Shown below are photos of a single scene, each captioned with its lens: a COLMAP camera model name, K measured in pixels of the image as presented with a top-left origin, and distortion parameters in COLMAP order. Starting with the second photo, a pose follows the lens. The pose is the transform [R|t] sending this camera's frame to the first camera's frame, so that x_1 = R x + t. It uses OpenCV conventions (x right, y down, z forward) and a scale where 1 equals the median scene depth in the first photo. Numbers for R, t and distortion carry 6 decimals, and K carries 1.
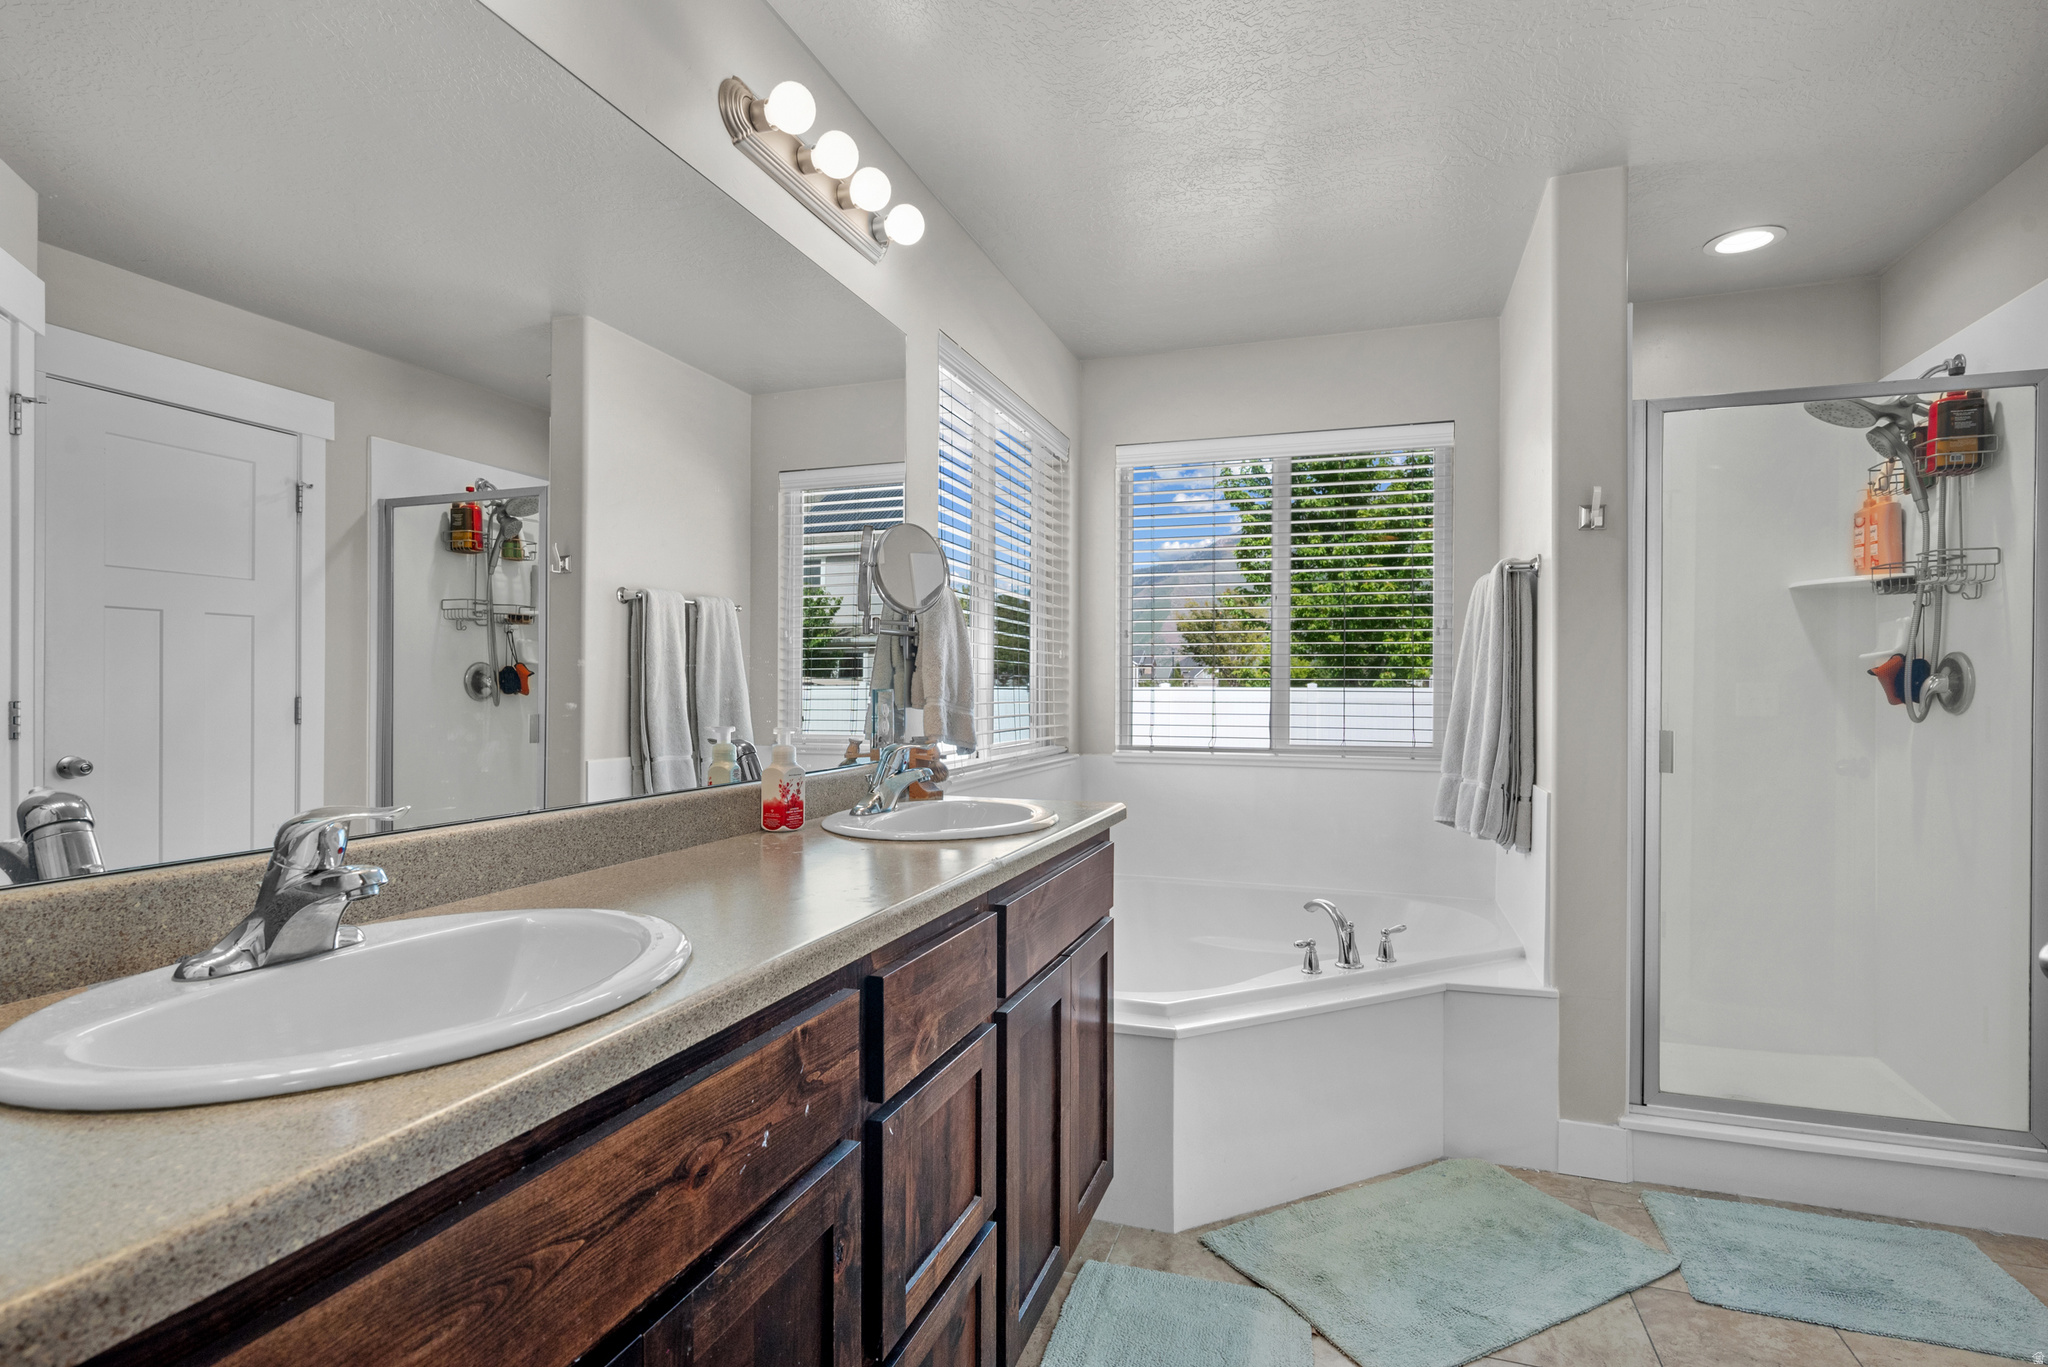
lens RADIAL K [[1000.1, 0, 1028.7], [0, 1000.1, 688.0], [0, 0, 1]] dist [-0.005359, 0.001473]
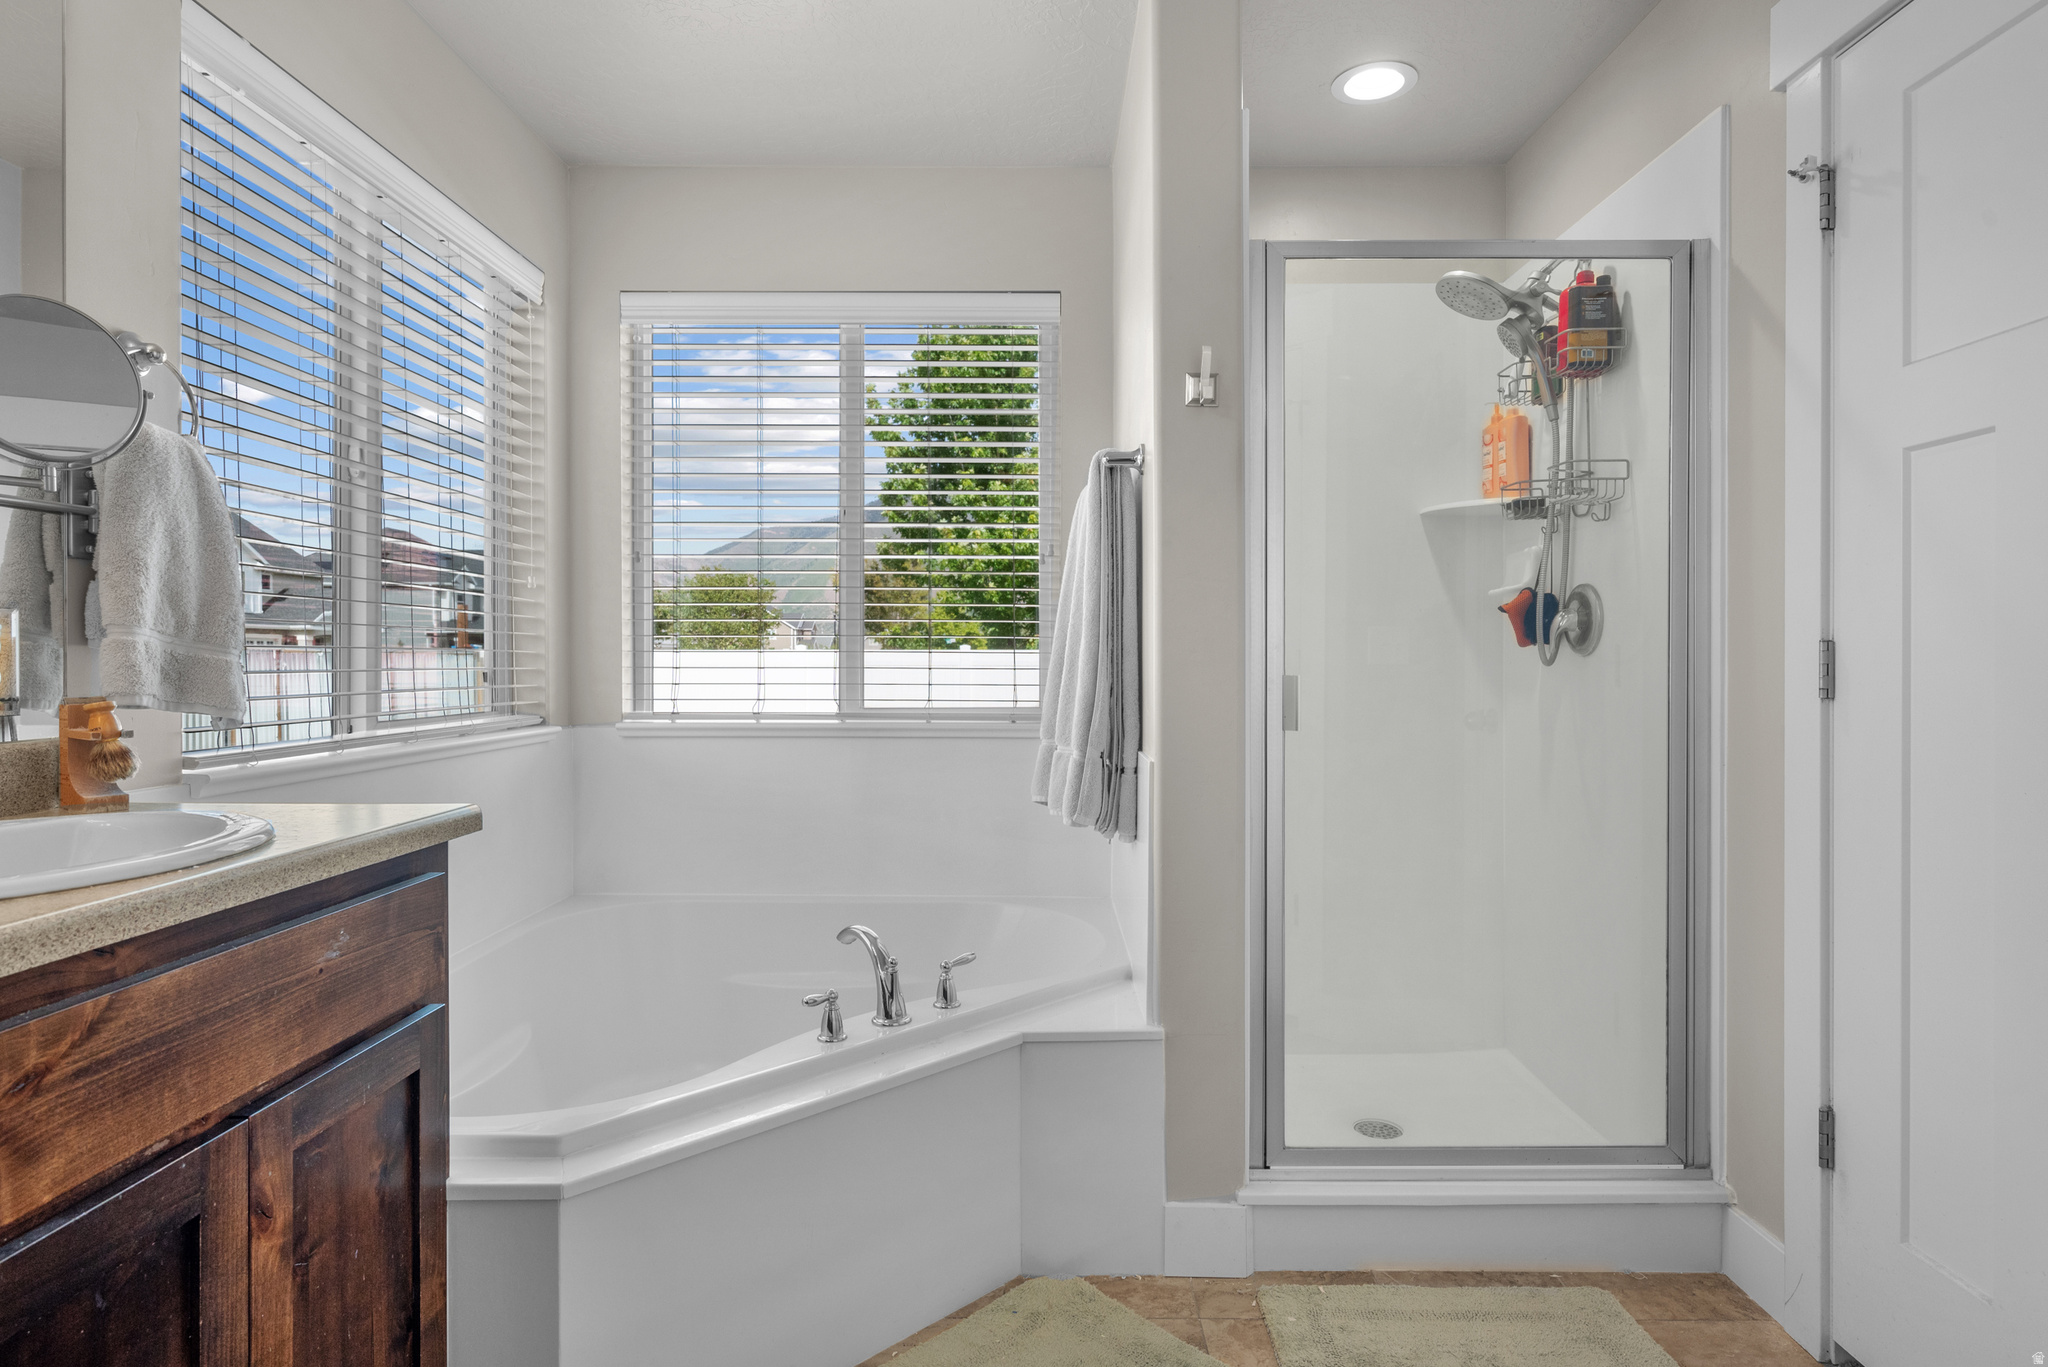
lens RADIAL K [[1111.7, 0, 1025.7], [0, 1111.7, 644.4], [0, 0, 1]] dist [-0.014236, -0.000933]
pose [[0.950254, -0.000248, 0.311477, 0.170292], [0.002781, 0.999967, -0.007687, 0.023239], [-0.311465, 0.008171, 0.950223, 0.239310]]
